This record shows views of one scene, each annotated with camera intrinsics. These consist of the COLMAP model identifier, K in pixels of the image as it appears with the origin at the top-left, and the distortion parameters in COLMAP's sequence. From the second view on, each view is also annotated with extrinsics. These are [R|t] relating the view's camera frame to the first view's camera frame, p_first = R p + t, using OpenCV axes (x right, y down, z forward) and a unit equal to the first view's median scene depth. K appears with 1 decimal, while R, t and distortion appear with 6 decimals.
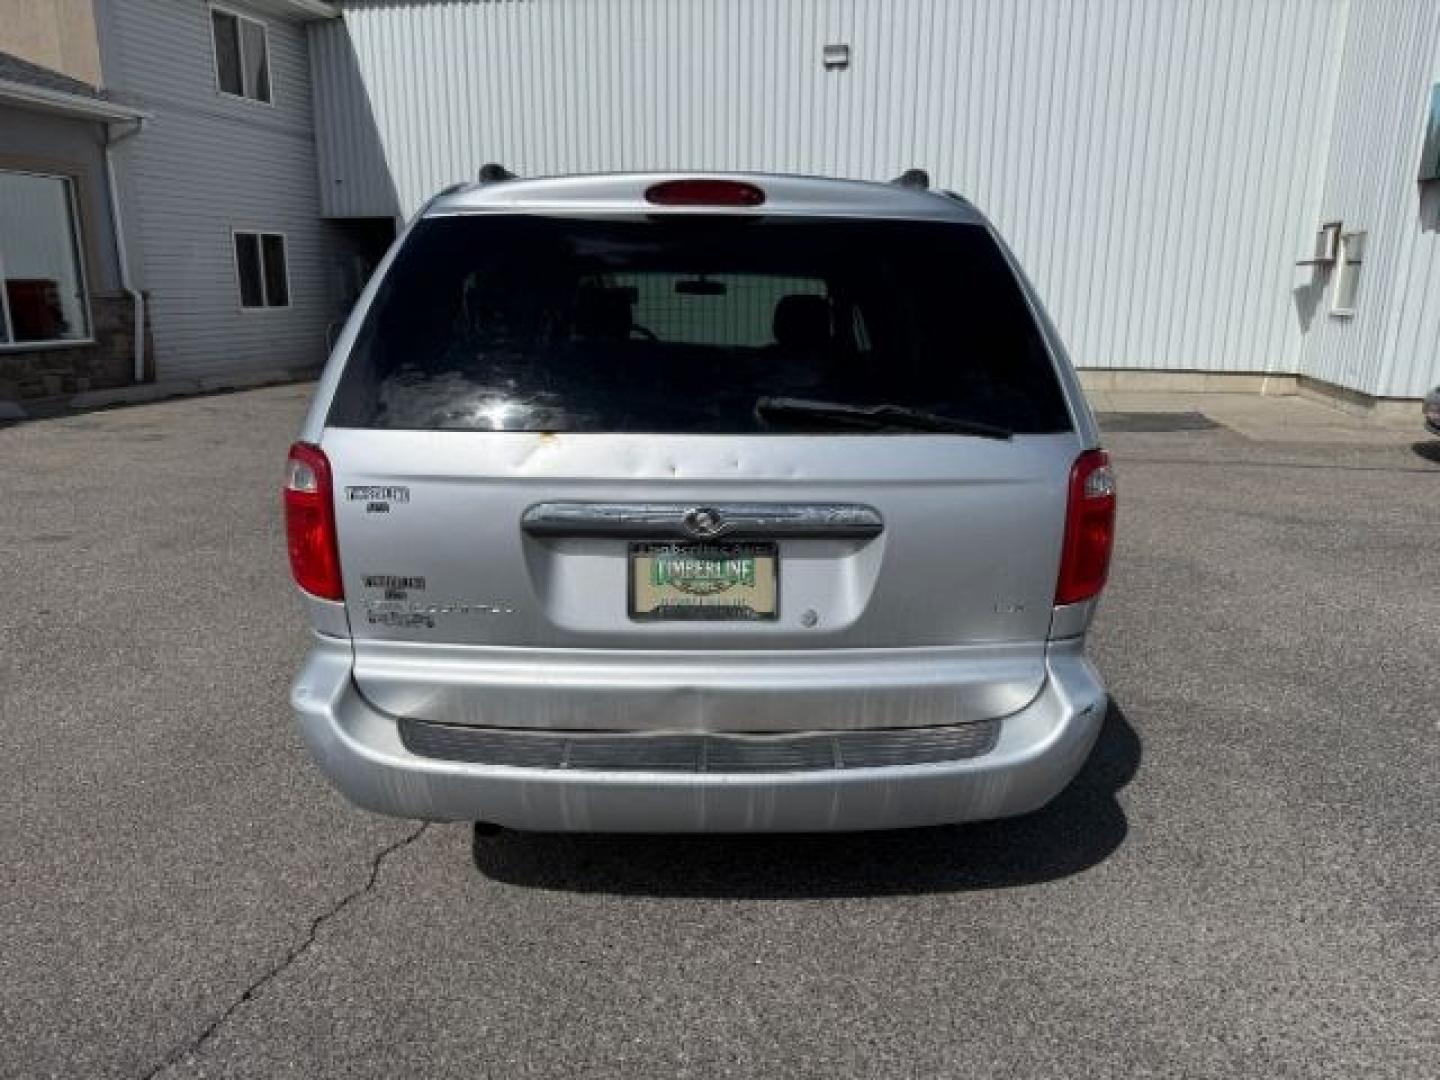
lens RADIAL K [[1045.3, 0, 713.4], [0, 1045.3, 542.1], [0, 0, 1]] dist [0.002545, 0.000571]
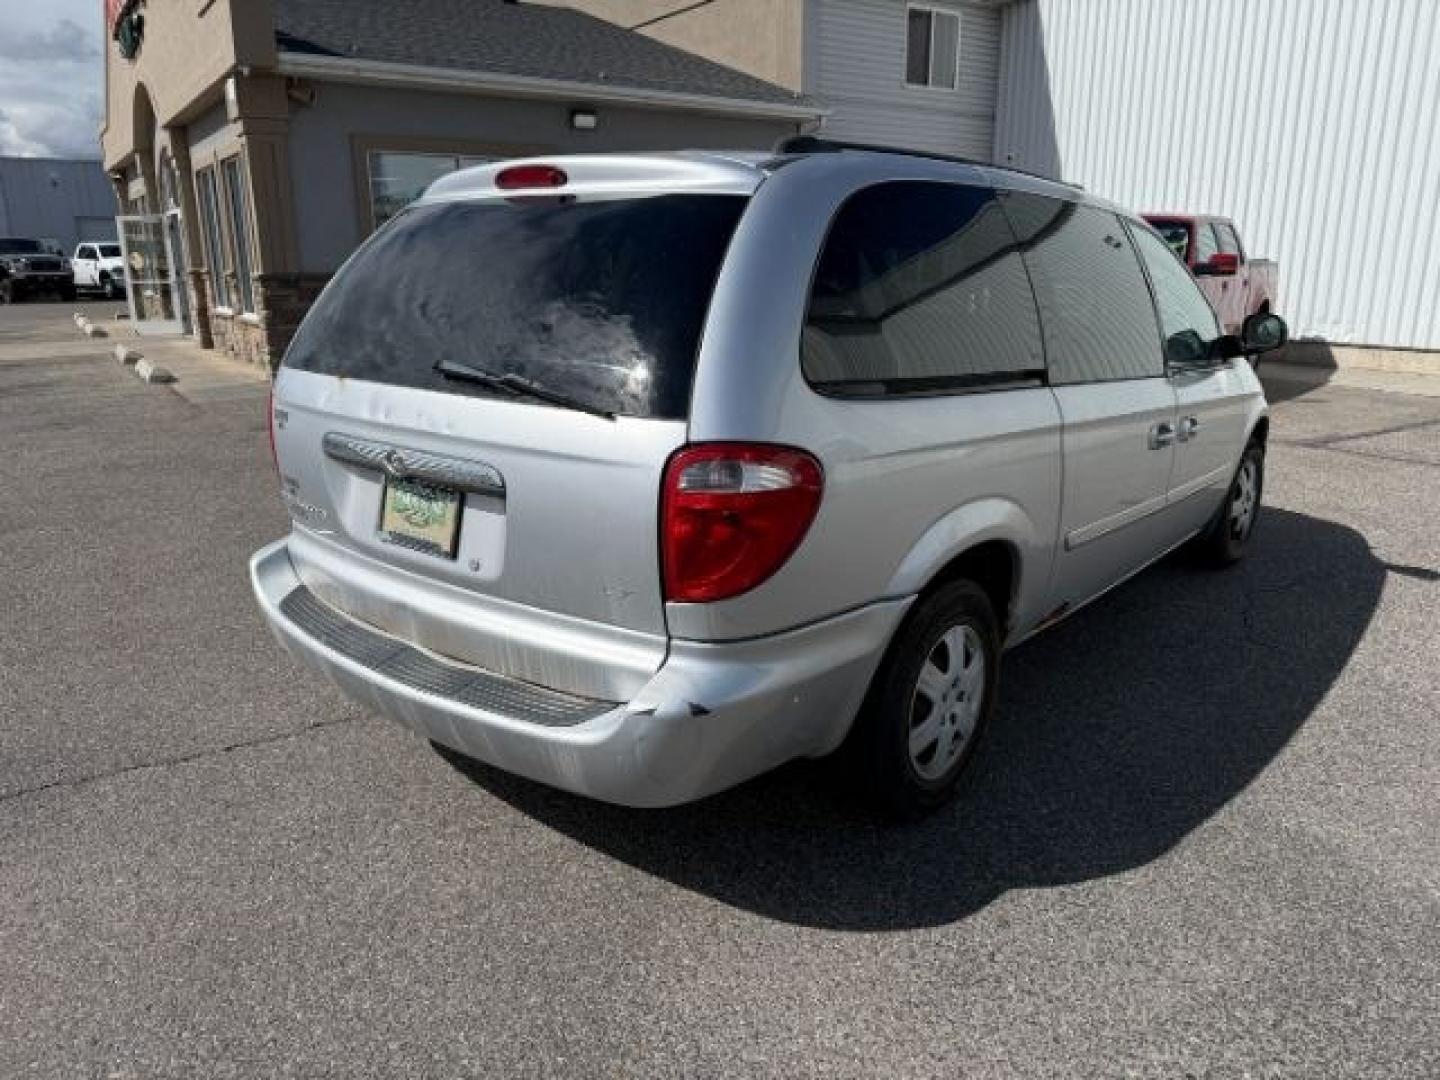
lens RADIAL K [[1045.3, 0, 713.4], [0, 1045.3, 542.1], [0, 0, 1]] dist [0.002545, 0.000571]
pose [[0.748525, 0.167083, -0.641711, 0.916327], [-0.152713, 0.985158, 0.078374, -0.069223], [0.645282, 0.039332, 0.762931, 0.293478]]
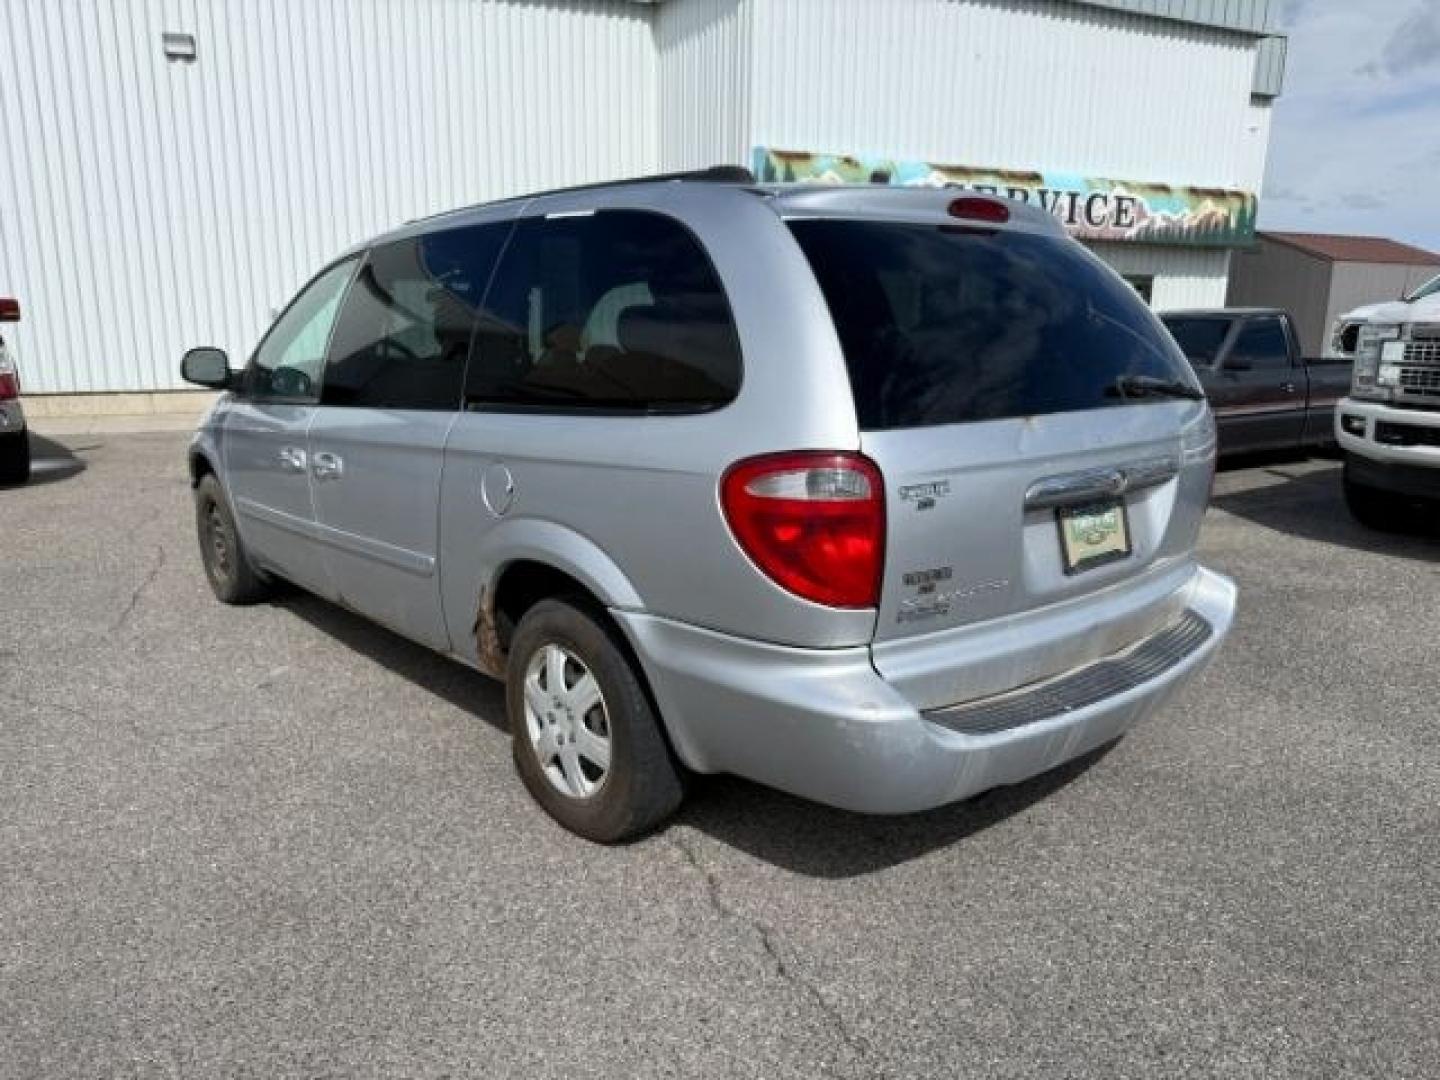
lens RADIAL K [[1042.4, 0, 730.3], [0, 1042.4, 564.6], [0, 0, 1]] dist [0.008897, -0.001438]
pose [[0.749256, -0.155311, 0.643812, -1.017741], [0.157312, 0.986028, 0.054789, -0.054362], [-0.643326, 0.060228, 0.763219, 0.324161]]
